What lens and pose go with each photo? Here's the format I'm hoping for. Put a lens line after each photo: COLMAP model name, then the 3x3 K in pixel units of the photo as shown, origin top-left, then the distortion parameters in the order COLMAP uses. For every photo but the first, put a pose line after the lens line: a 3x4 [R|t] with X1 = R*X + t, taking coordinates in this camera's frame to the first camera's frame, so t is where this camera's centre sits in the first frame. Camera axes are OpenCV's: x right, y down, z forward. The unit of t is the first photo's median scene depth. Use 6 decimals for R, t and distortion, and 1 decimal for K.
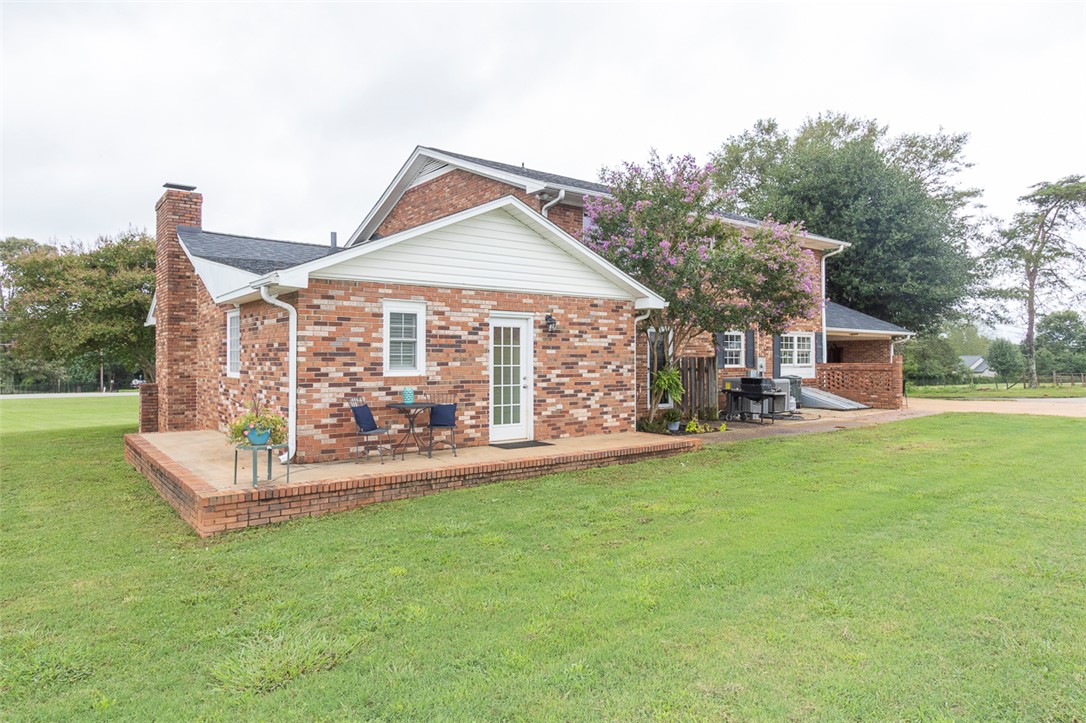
lens RADIAL K [[441.9, 0, 542.7], [0, 441.9, 370.0], [0, 0, 1]] dist [-0.000910, -0.000001]
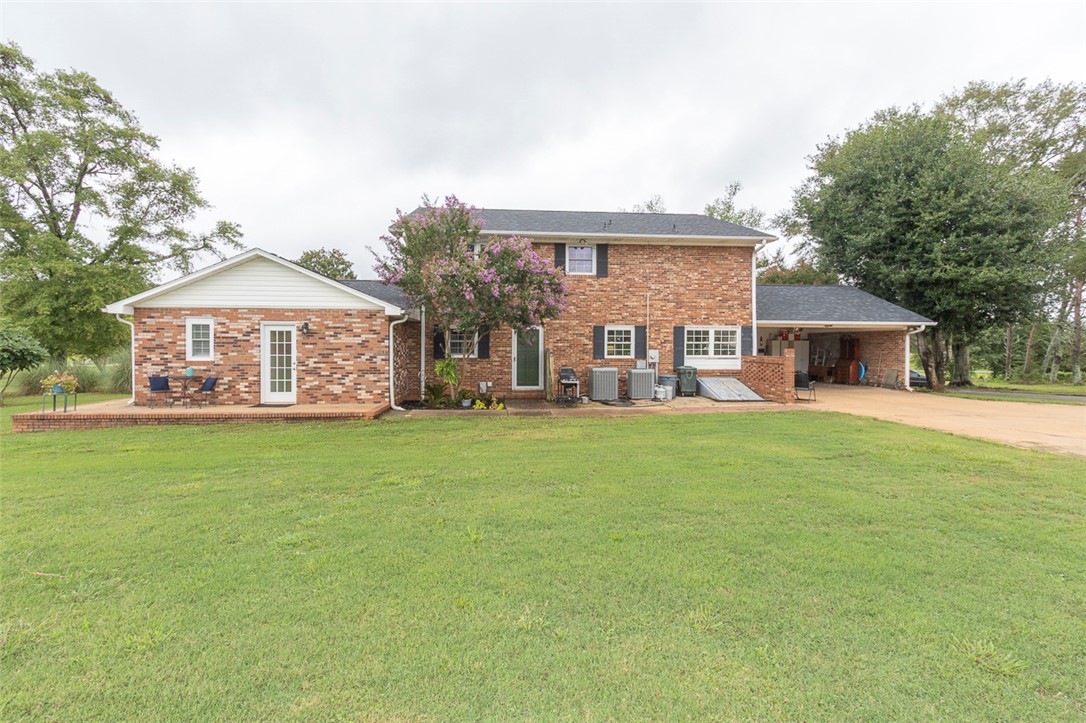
lens RADIAL K [[312.6, 0, 544.1], [0, 312.6, 355.1], [0, 0, 1]] dist [0.006934, 0.000015]
pose [[0.920123, 0.020094, -0.391114, 1.196141], [-0.017472, 0.999795, 0.010261, -0.037222], [0.391240, -0.002608, 0.920285, 0.325703]]
